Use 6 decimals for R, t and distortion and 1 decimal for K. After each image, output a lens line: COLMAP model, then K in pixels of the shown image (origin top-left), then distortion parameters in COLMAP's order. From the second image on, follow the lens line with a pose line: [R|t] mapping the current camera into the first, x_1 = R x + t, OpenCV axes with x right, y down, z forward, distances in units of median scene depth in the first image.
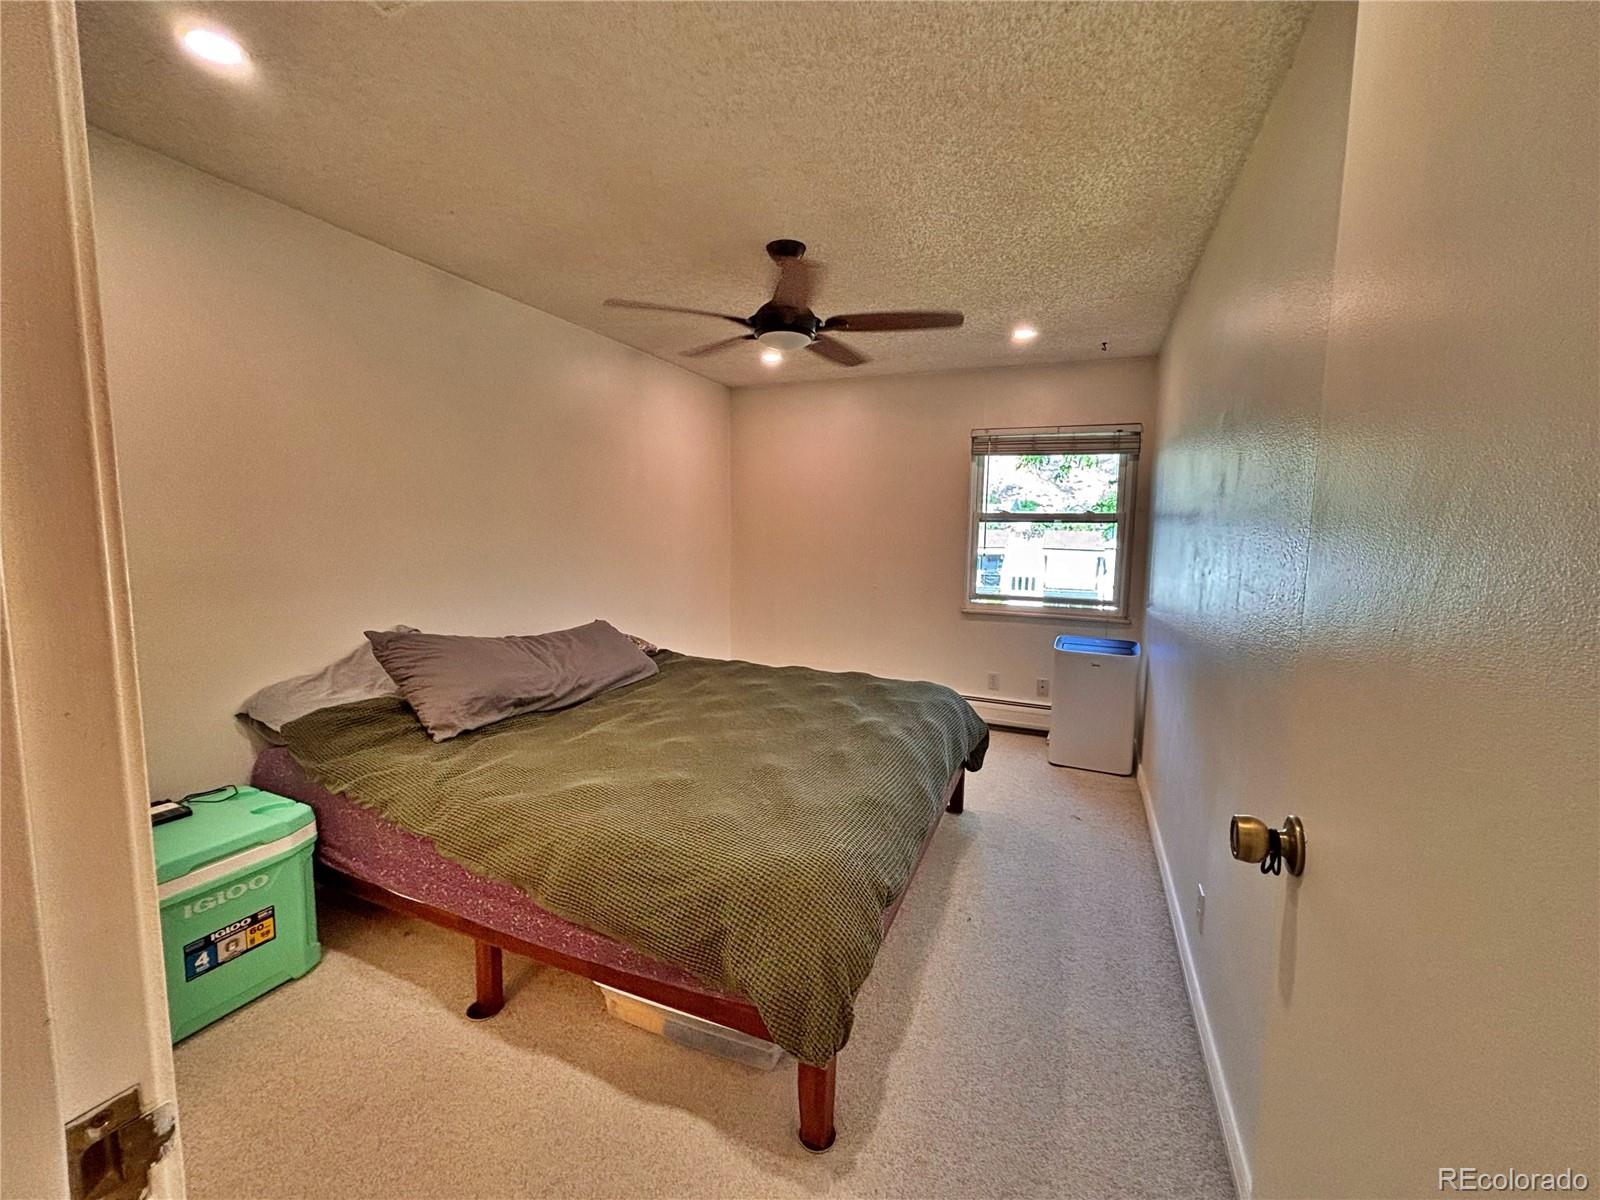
lens RADIAL K [[645.6, 0, 795.5], [0, 645.6, 596.1], [0, 0, 1]] dist [0.001104, 0.000160]
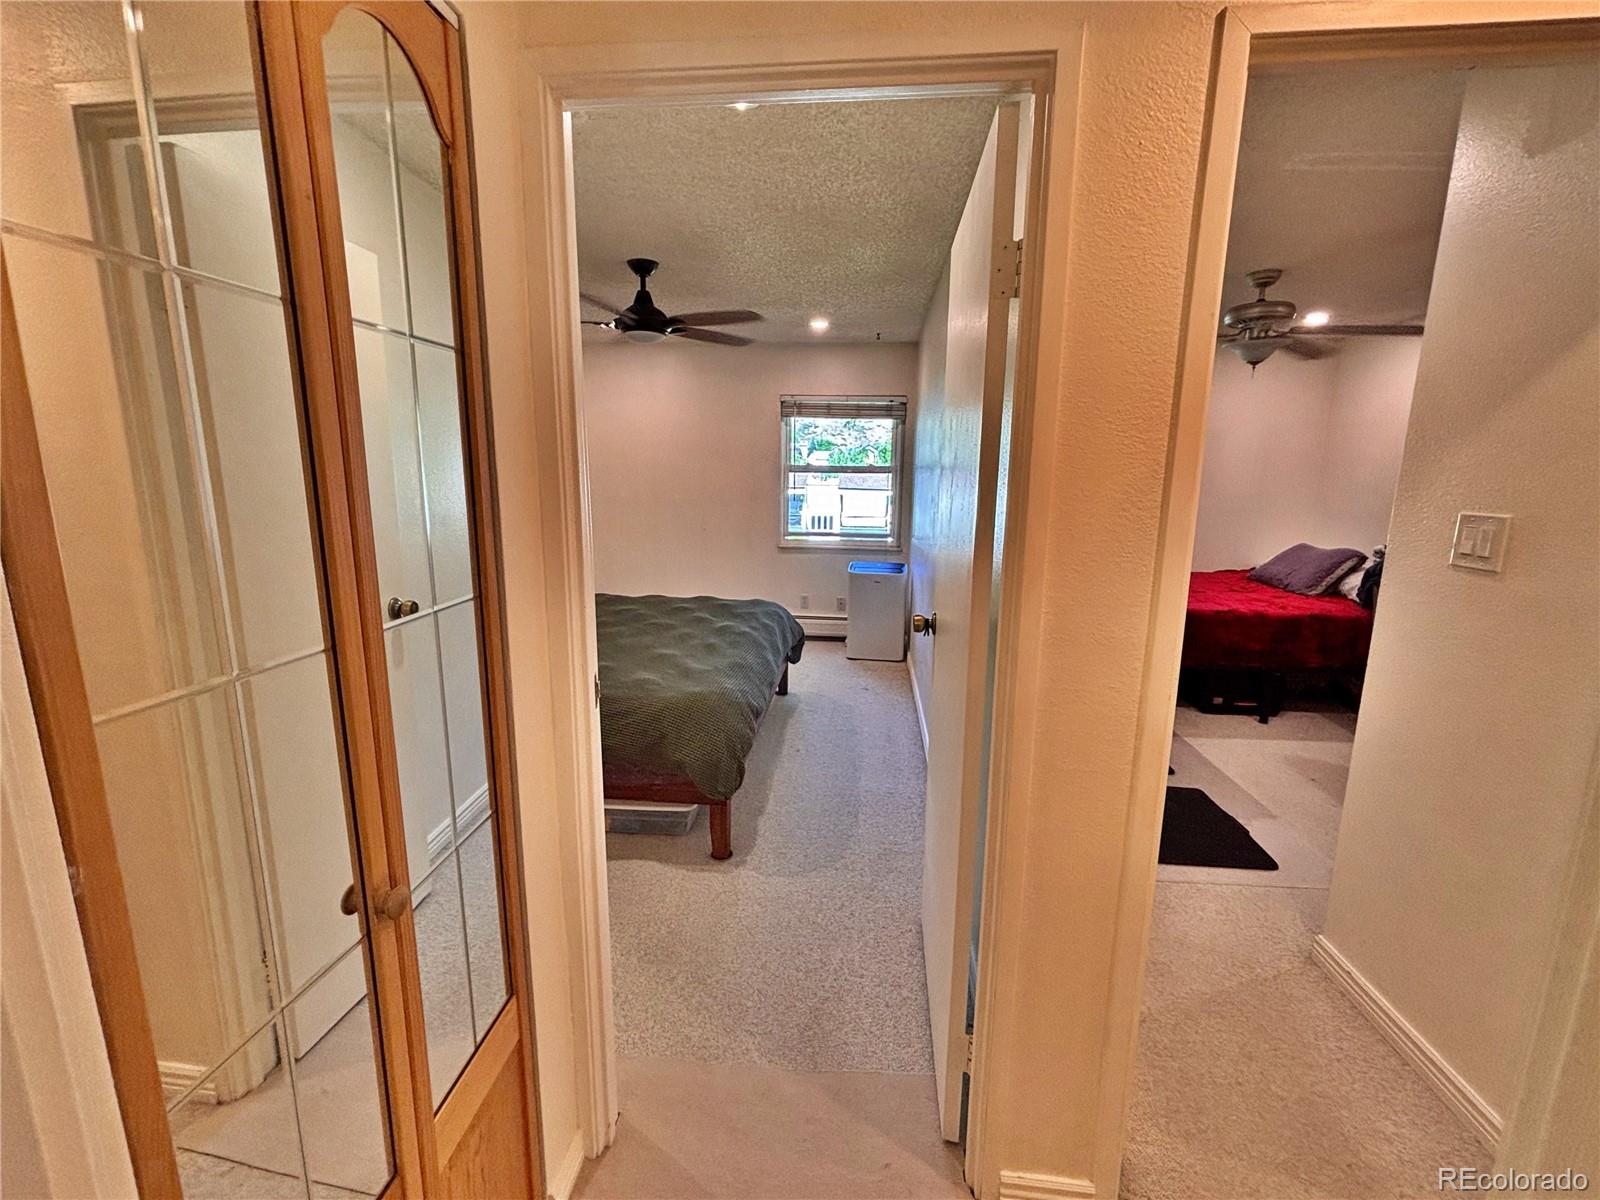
lens RADIAL K [[675.0, 0, 800.0], [0, 675.0, 600.0], [0, 0, 1]] dist [-0.013474, 0.000068]
pose [[0.952807, -0.059673, 0.297654, -0.111625], [0.032720, 0.994965, 0.094732, 0.006147], [-0.301808, -0.080522, 0.949962, -0.295958]]
